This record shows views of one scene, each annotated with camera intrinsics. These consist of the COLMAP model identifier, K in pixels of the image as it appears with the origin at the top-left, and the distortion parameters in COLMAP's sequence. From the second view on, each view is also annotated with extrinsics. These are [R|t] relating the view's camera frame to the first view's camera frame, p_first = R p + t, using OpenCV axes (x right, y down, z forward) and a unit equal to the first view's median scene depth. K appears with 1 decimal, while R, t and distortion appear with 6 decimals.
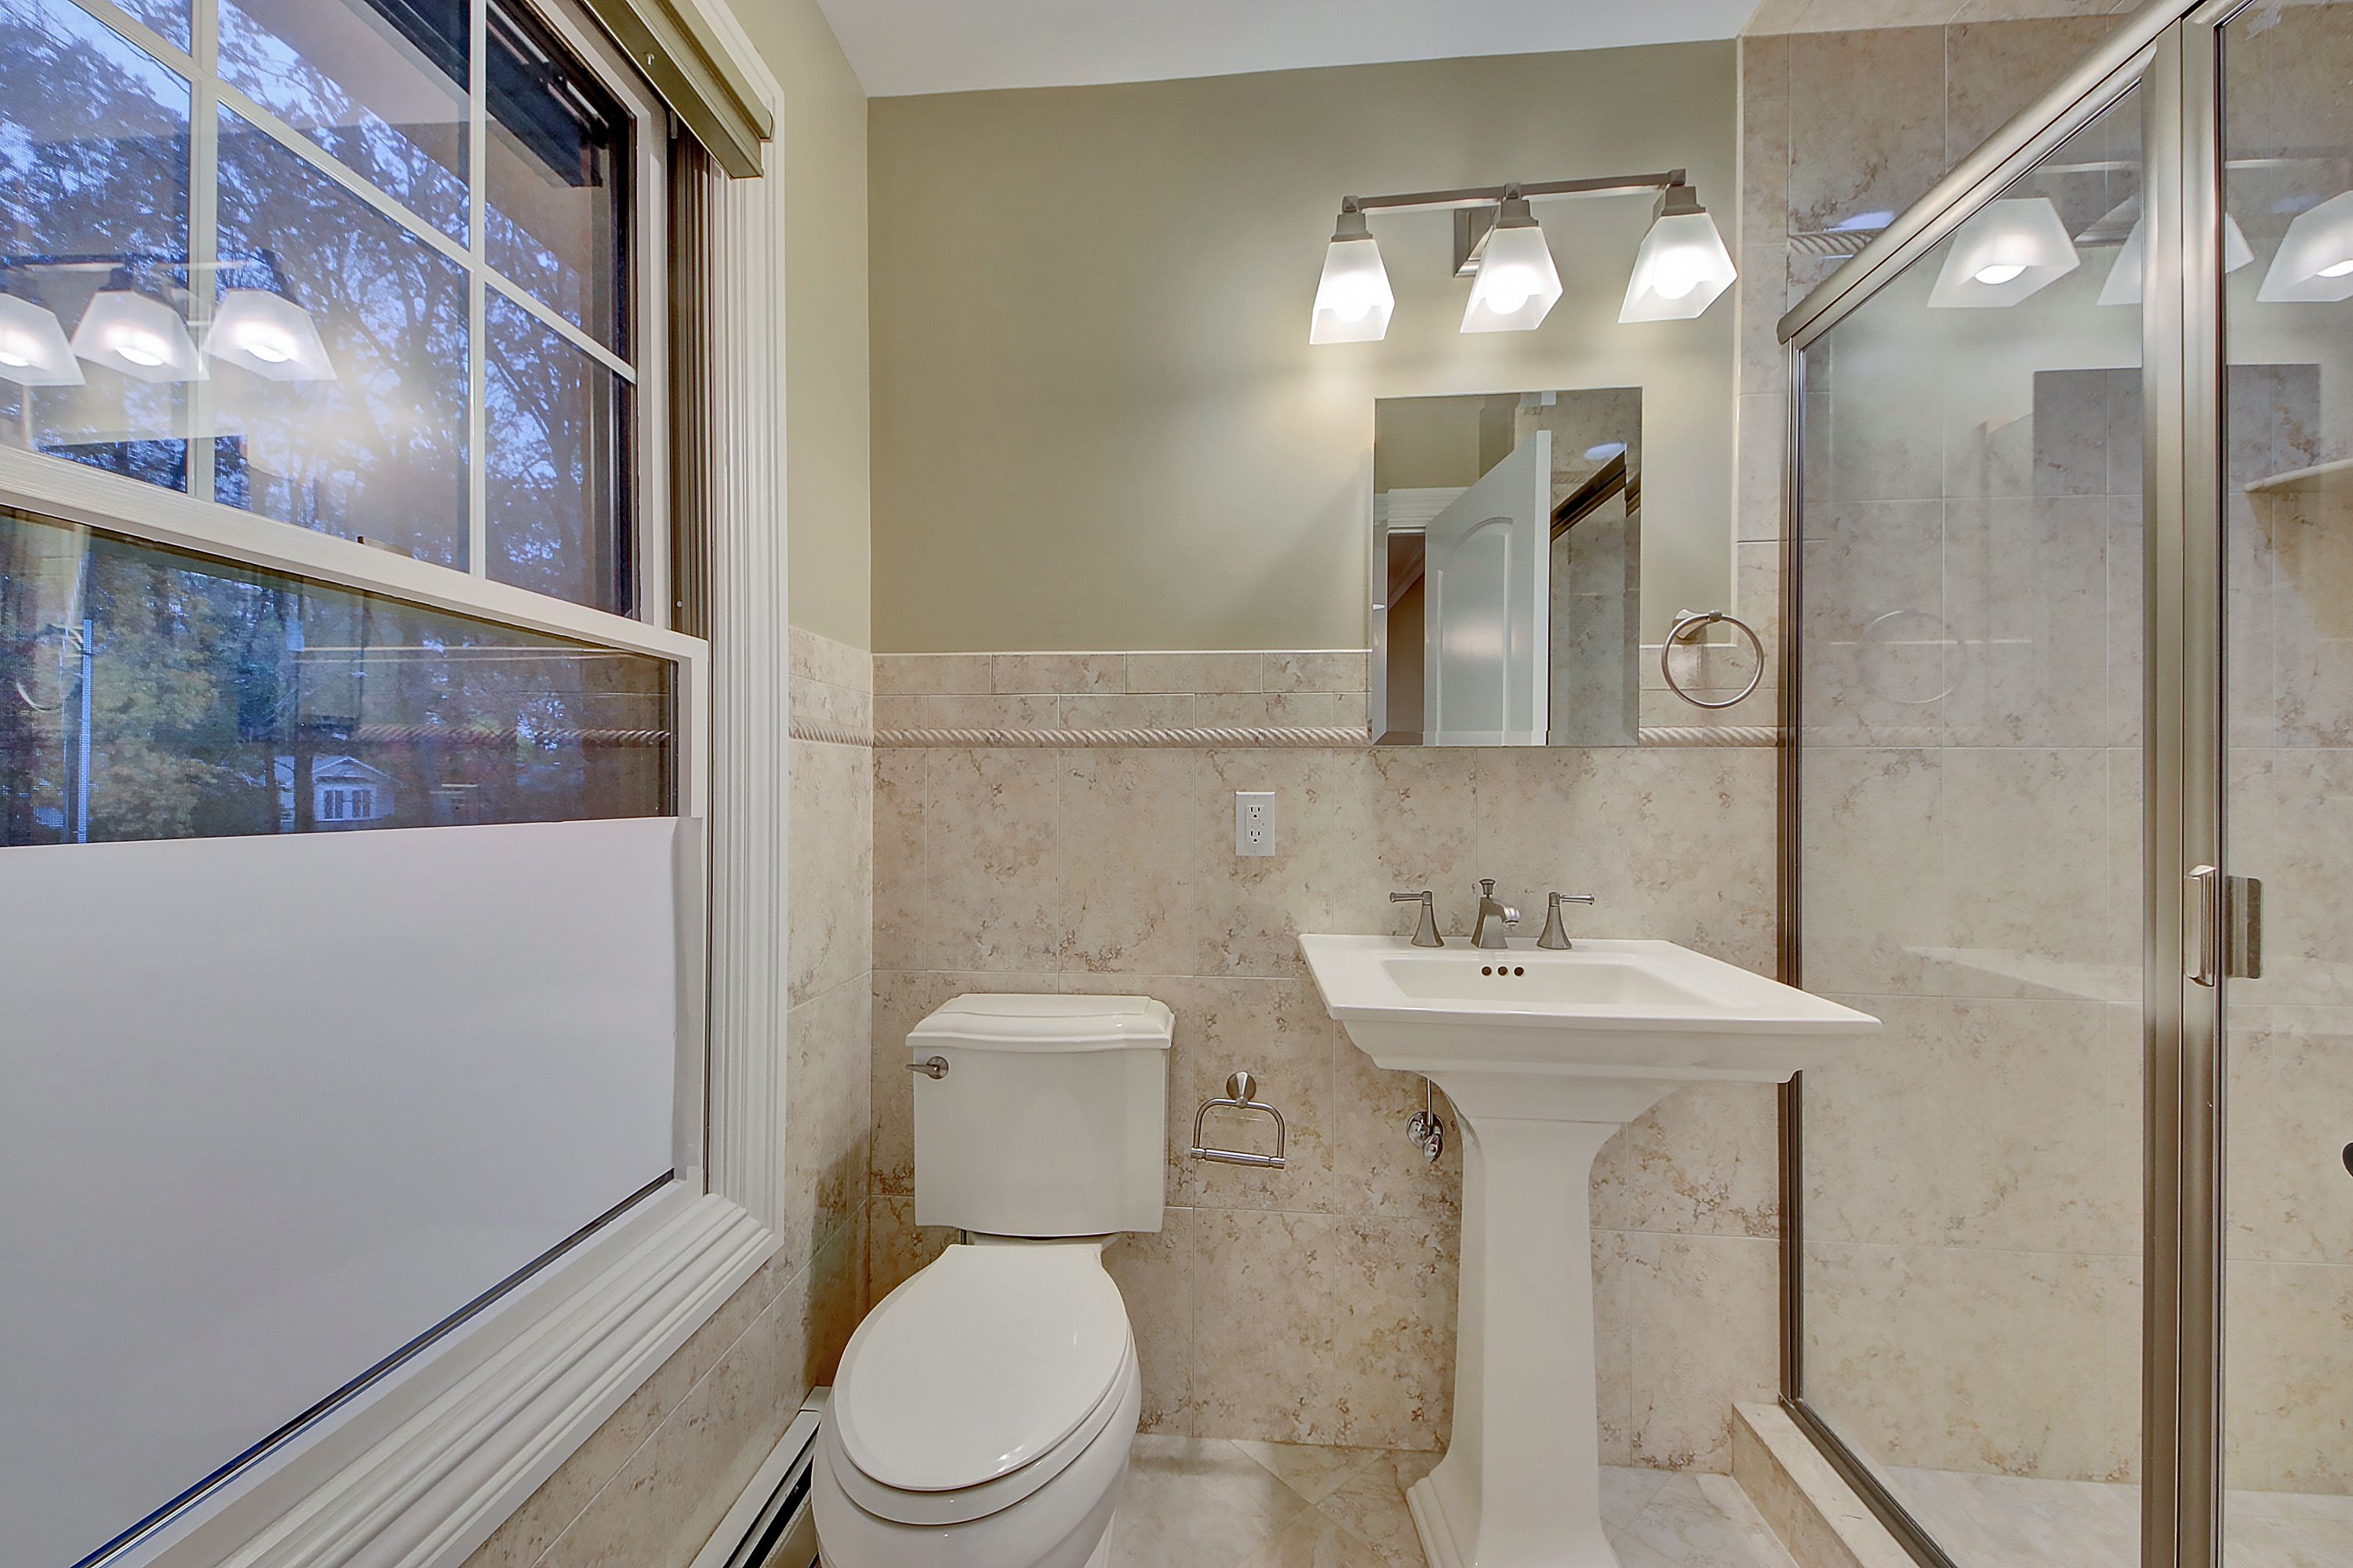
lens RADIAL K [[893.2, 0, 1178.4], [0, 893.2, 796.2], [0, 0, 1]] dist [0.016416, -0.003536]
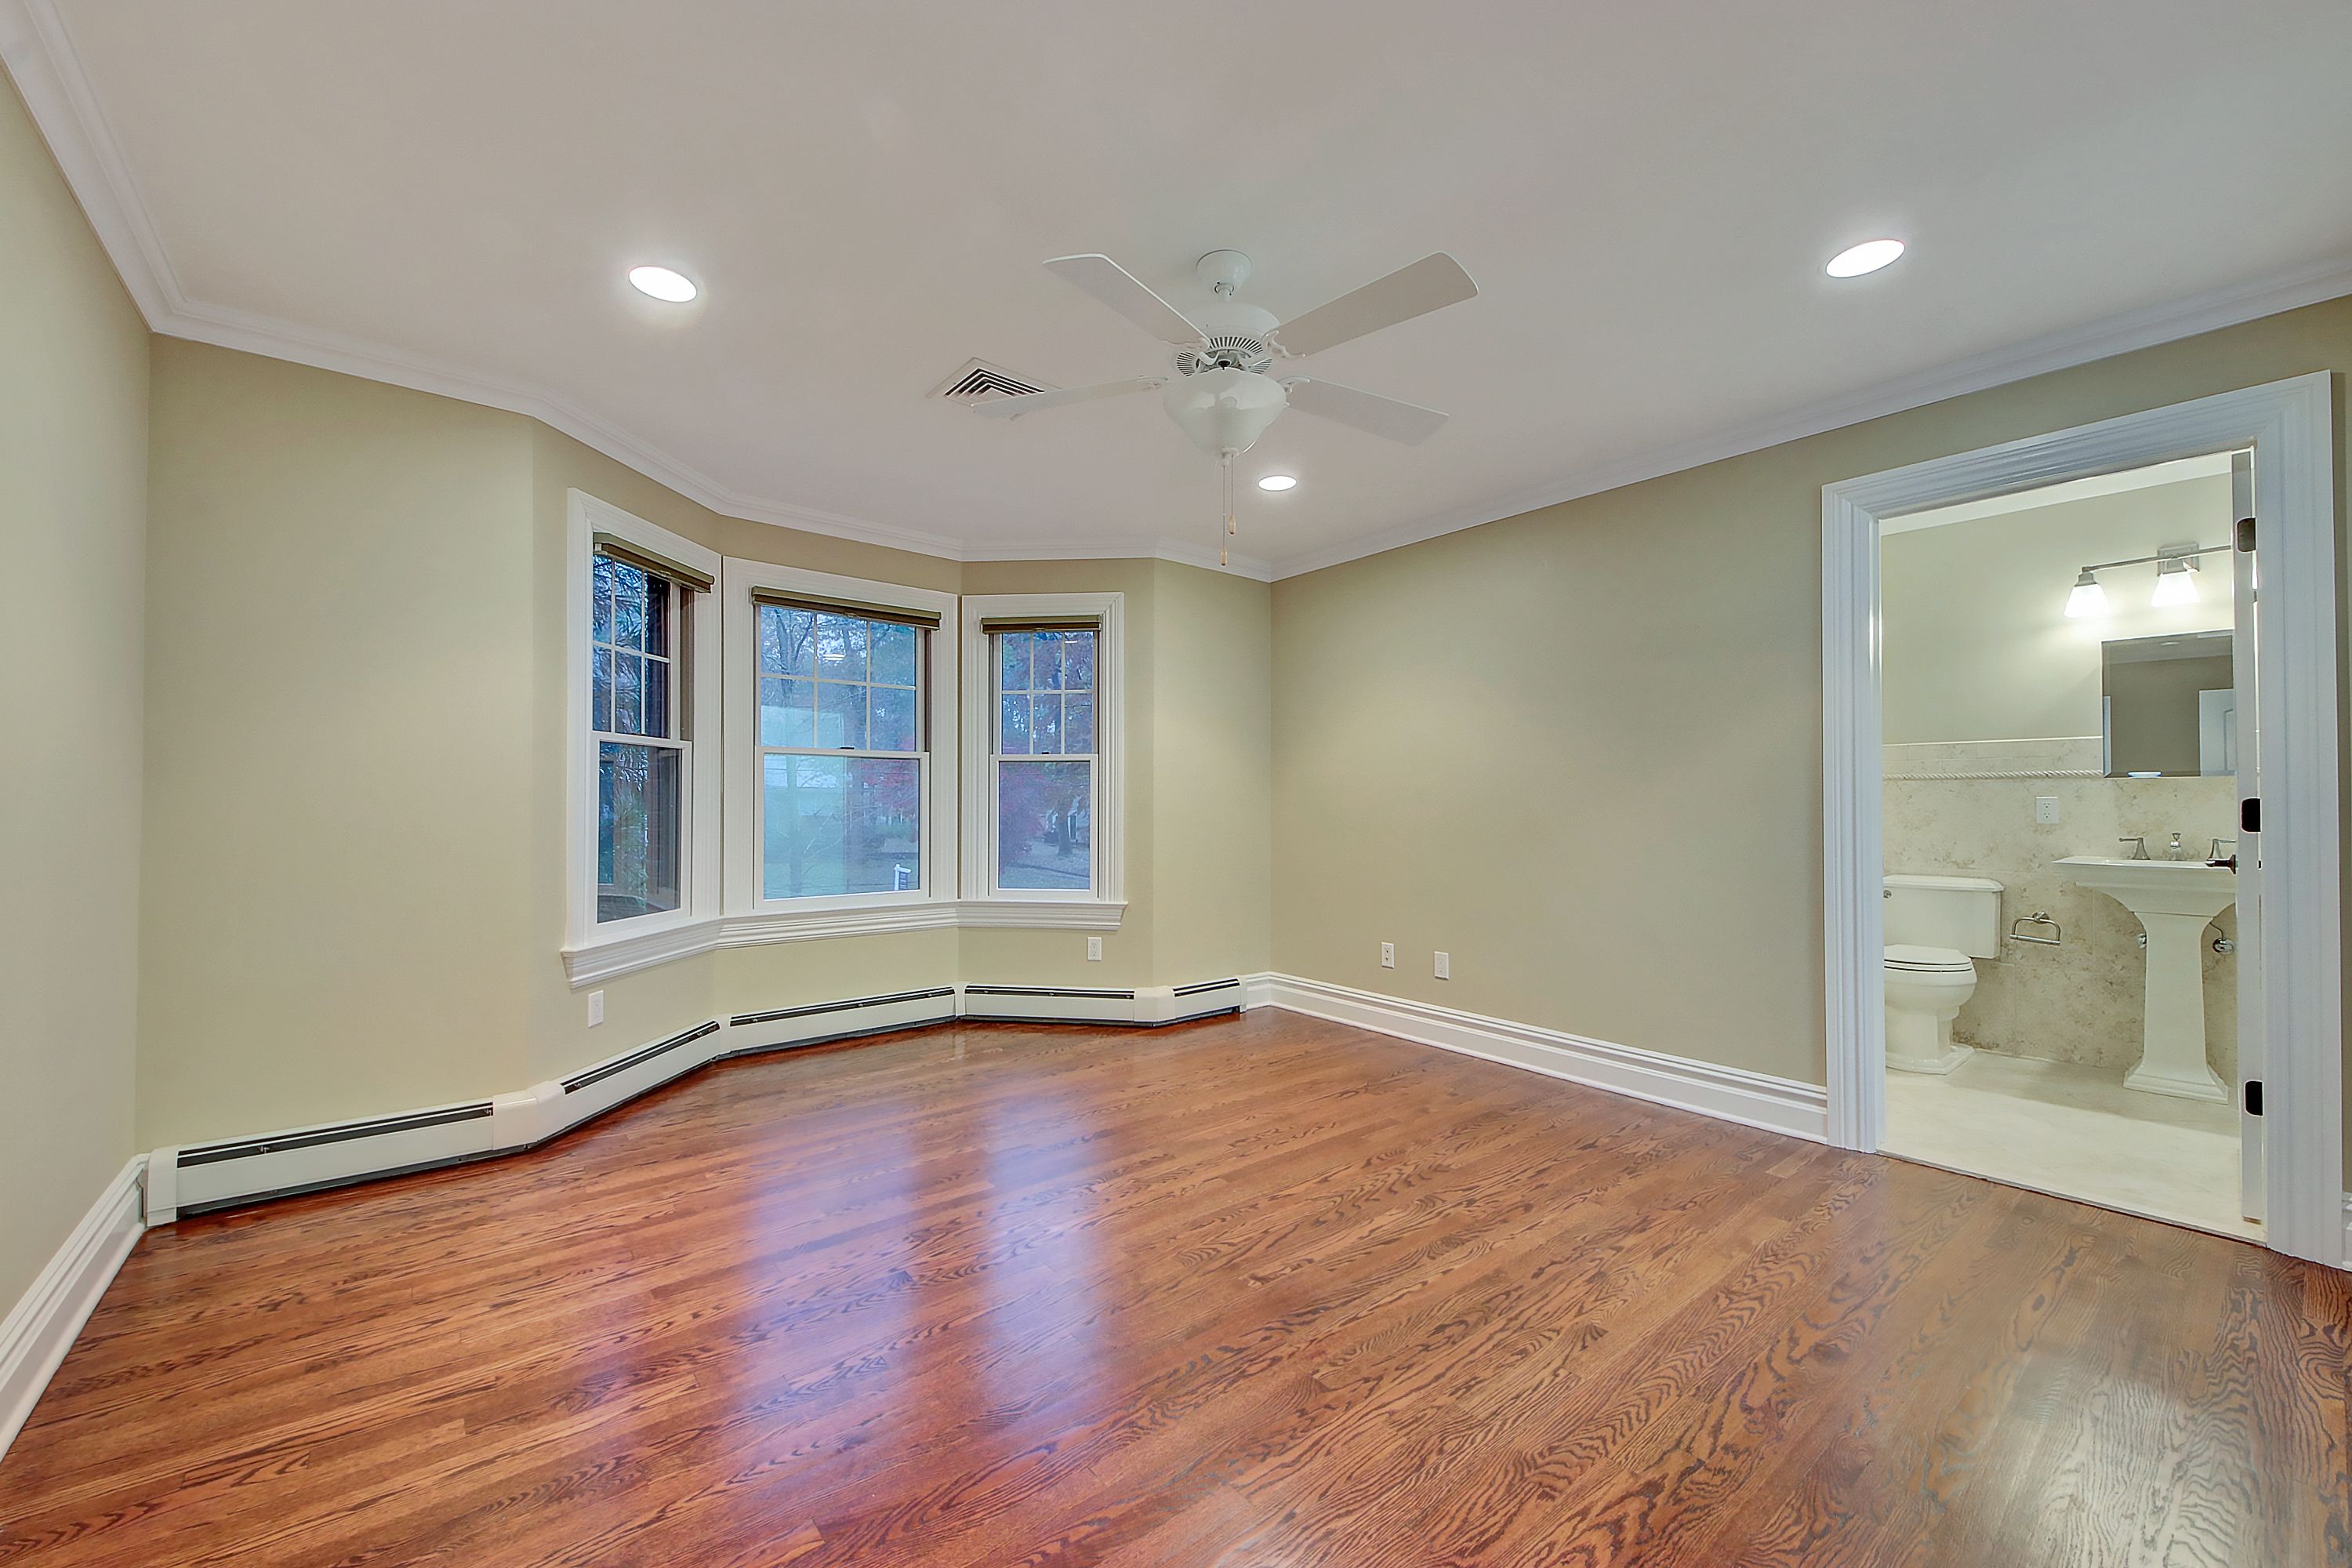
lens RADIAL K [[892.8, 0, 1199.4], [0, 892.8, 791.3], [0, 0, 1]] dist [0.016416, -0.003536]
pose [[0.699608, -0.008115, -0.714481, 0.233048], [-0.004547, 0.999865, -0.015809, 0.030162], [0.714513, 0.014308, 0.699476, -2.414129]]
